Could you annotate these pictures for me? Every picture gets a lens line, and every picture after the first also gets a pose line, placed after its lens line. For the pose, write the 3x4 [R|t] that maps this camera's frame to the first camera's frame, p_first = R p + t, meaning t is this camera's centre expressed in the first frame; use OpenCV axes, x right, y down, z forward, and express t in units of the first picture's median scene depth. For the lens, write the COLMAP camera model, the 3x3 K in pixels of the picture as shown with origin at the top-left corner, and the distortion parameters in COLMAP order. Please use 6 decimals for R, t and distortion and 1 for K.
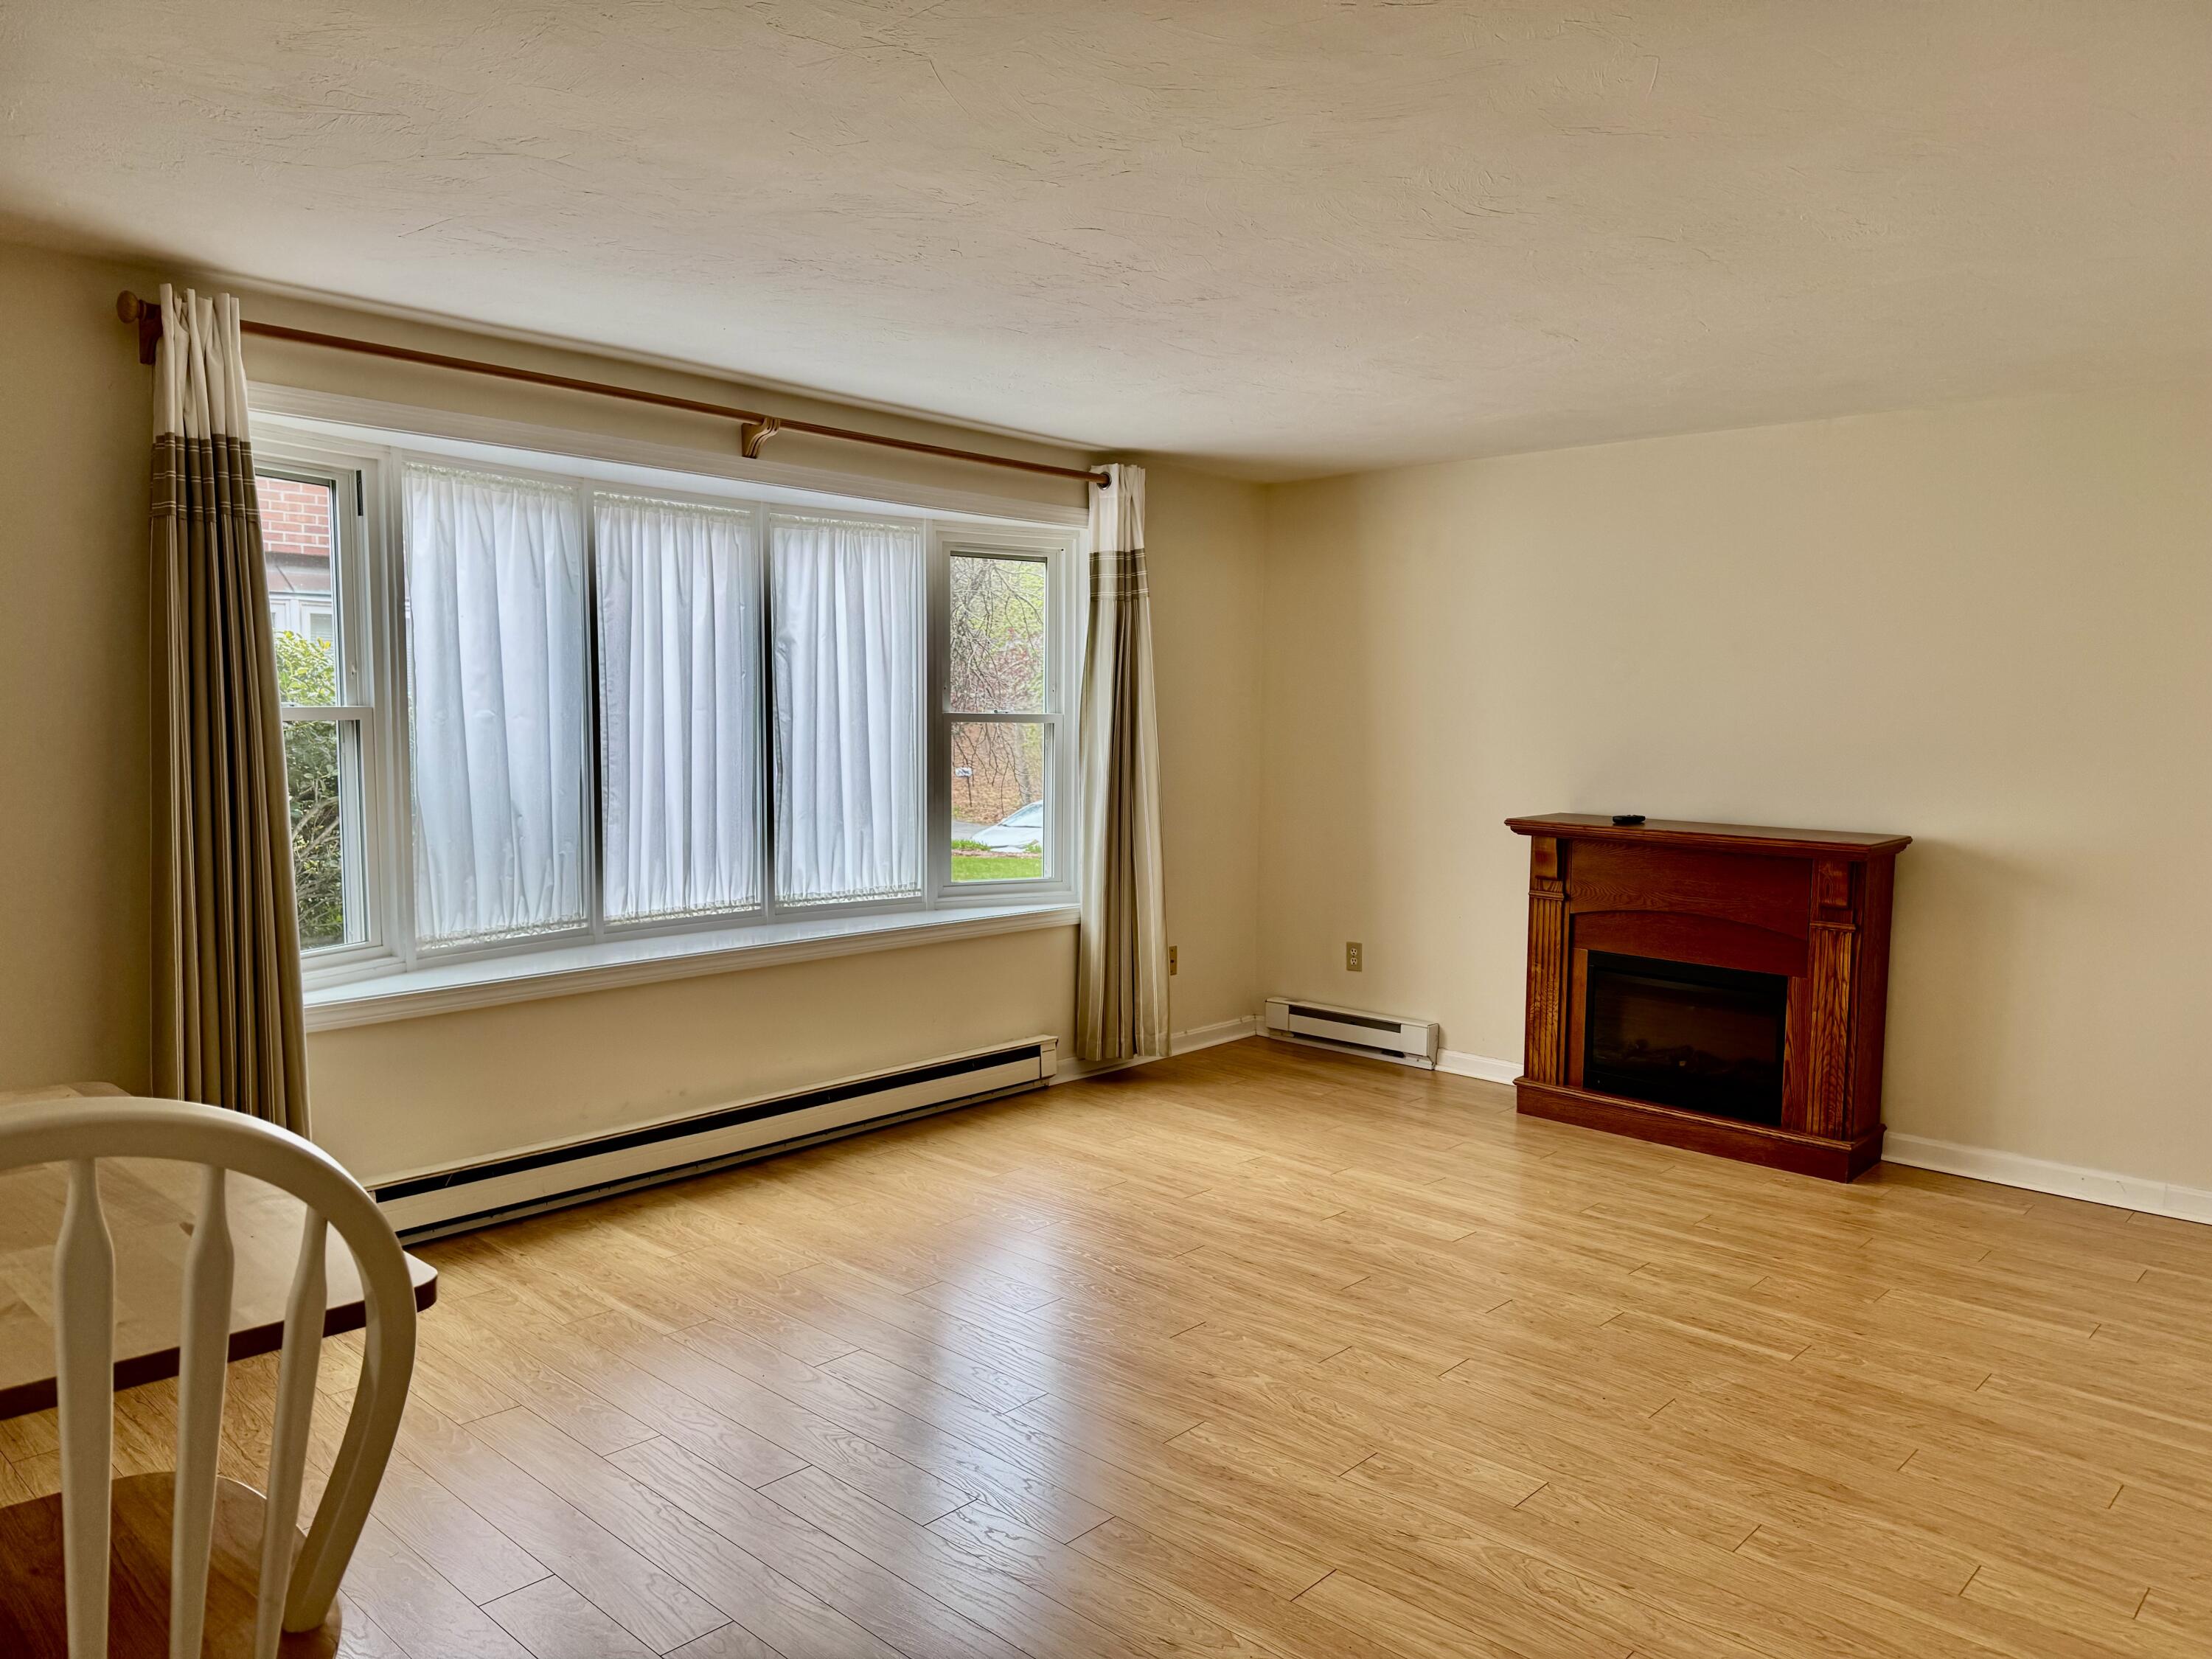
lens RADIAL K [[1532.1, 0, 1106.9], [0, 1532.1, 838.1], [0, 0, 1]] dist [0.031578, -0.017970]
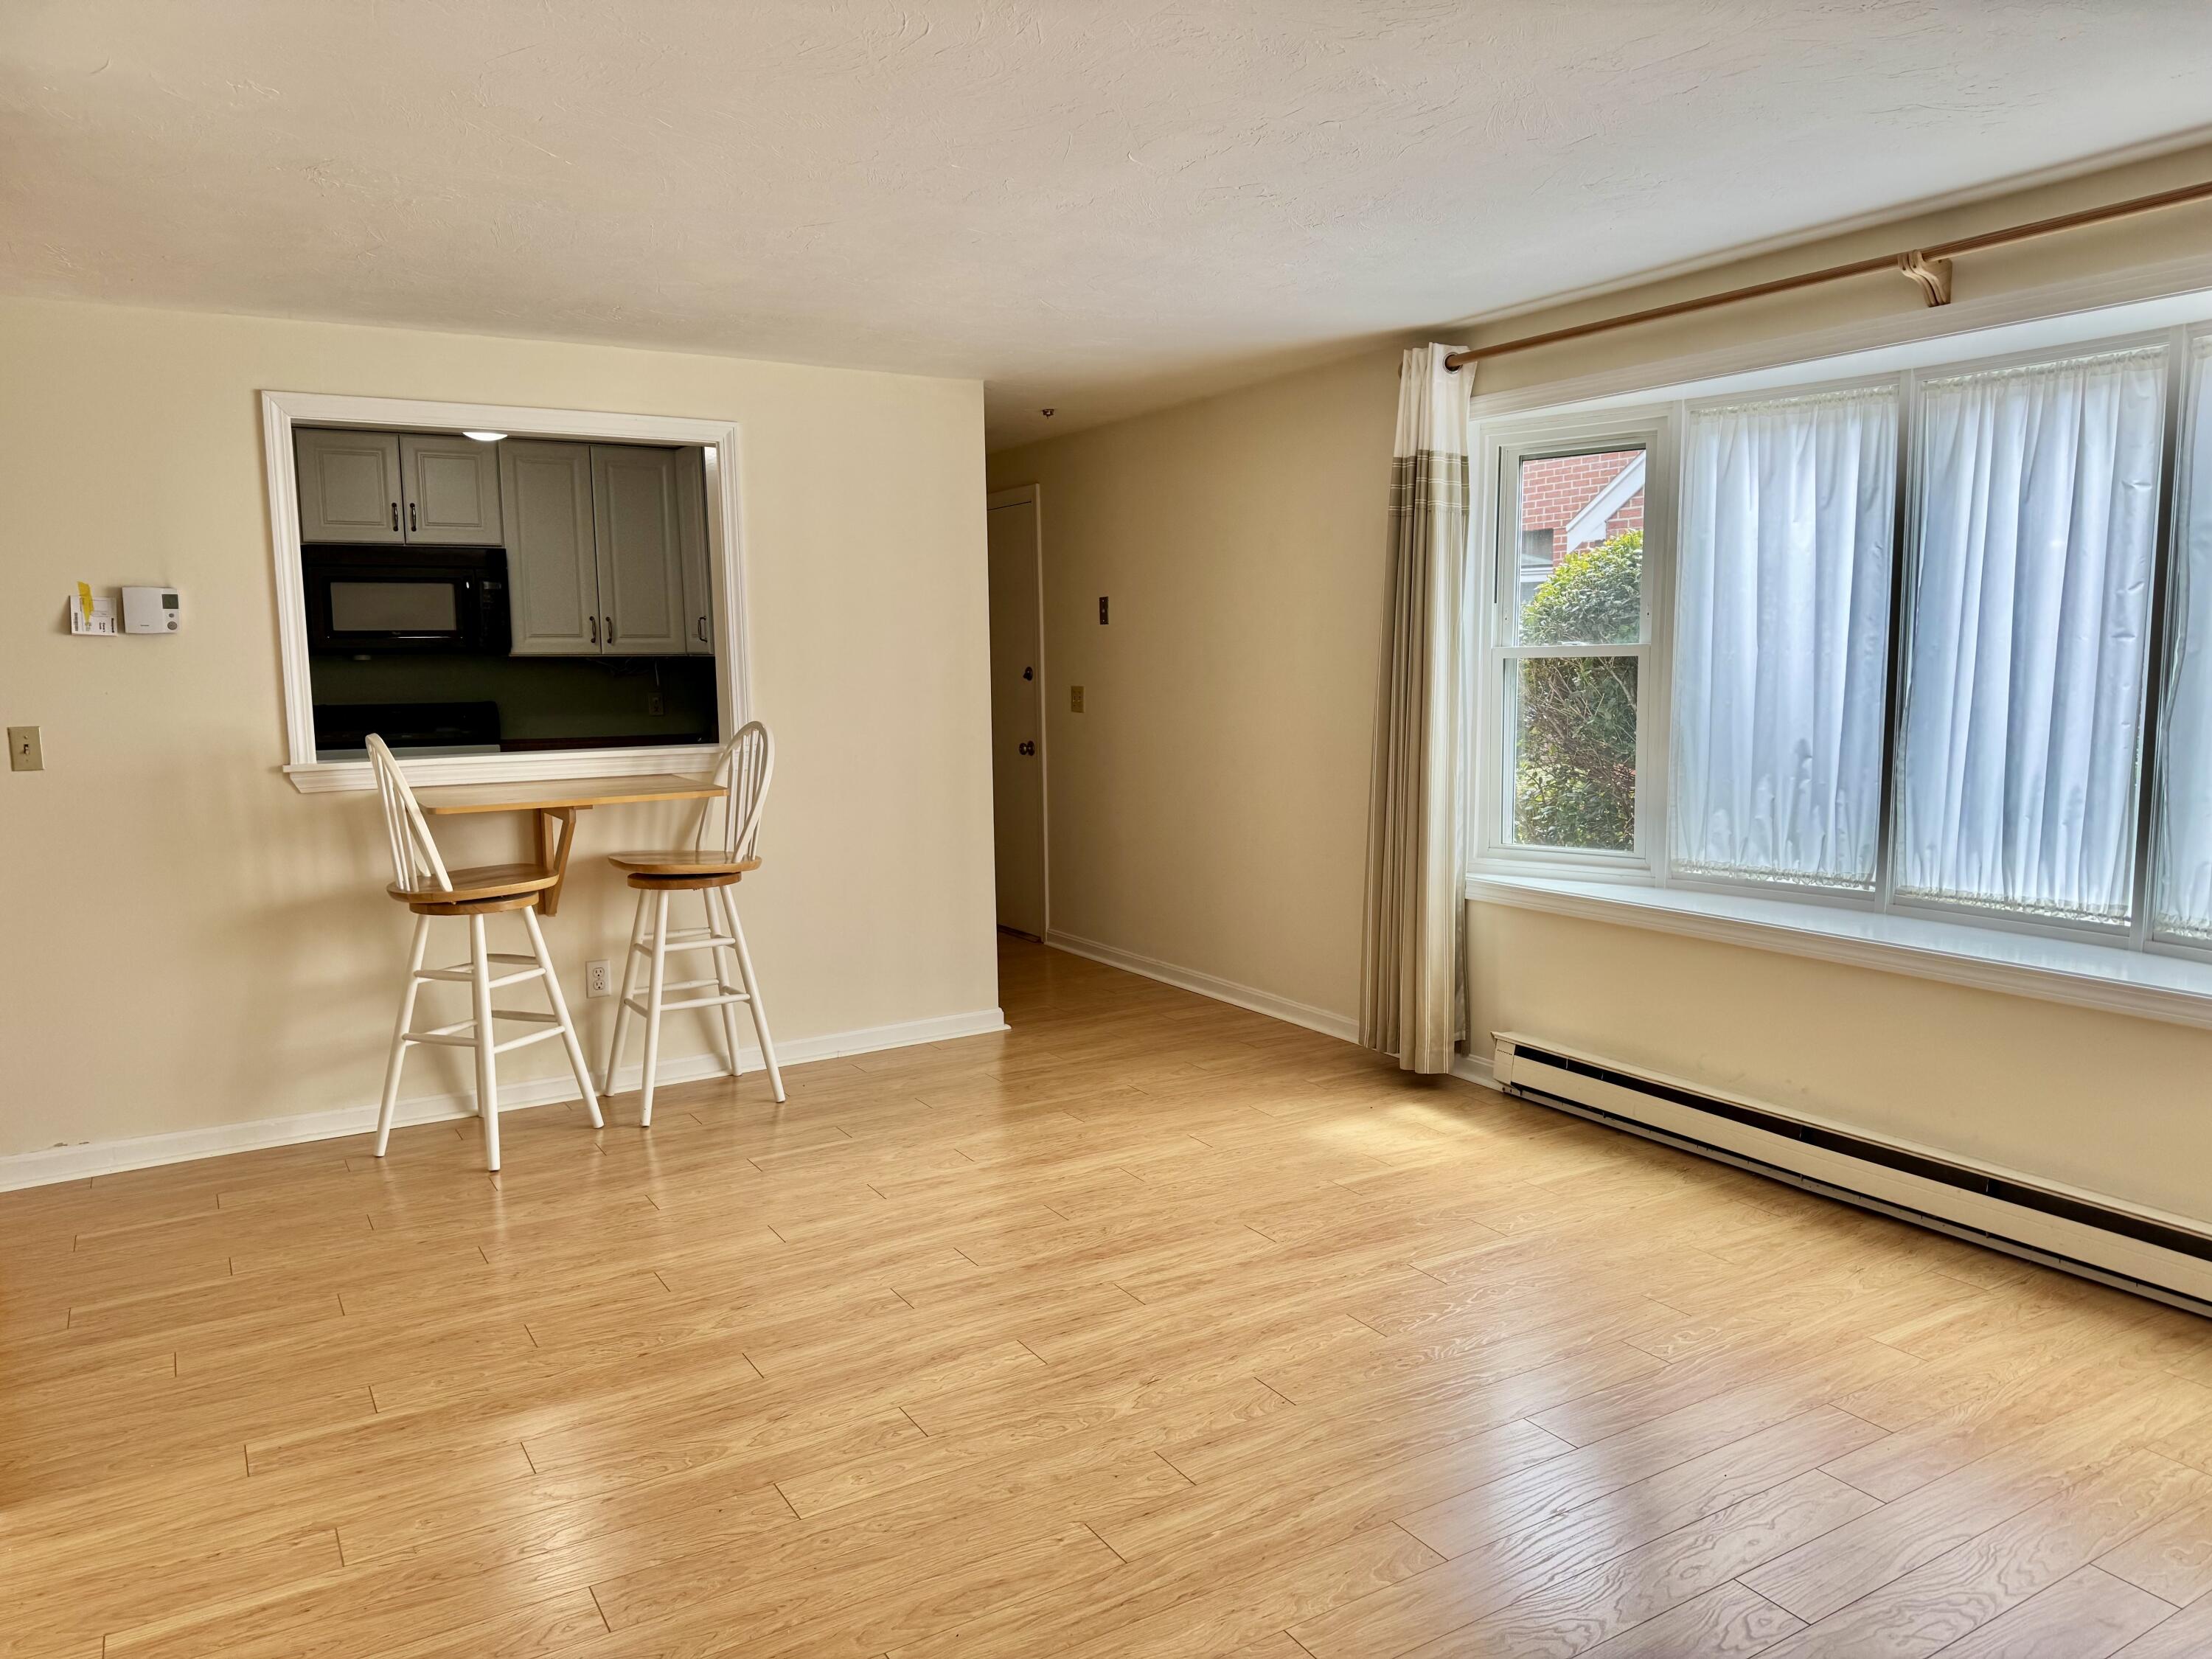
lens RADIAL K [[1532.1, 0, 1096.9], [0, 1532.1, 835.9], [0, 0, 1]] dist [0.031578, -0.017970]
pose [[-0.264928, 0.111173, -0.957838, 0.645611], [-0.071399, 0.988343, 0.134462, -0.063049], [0.961621, 0.104011, -0.253902, 0.831765]]
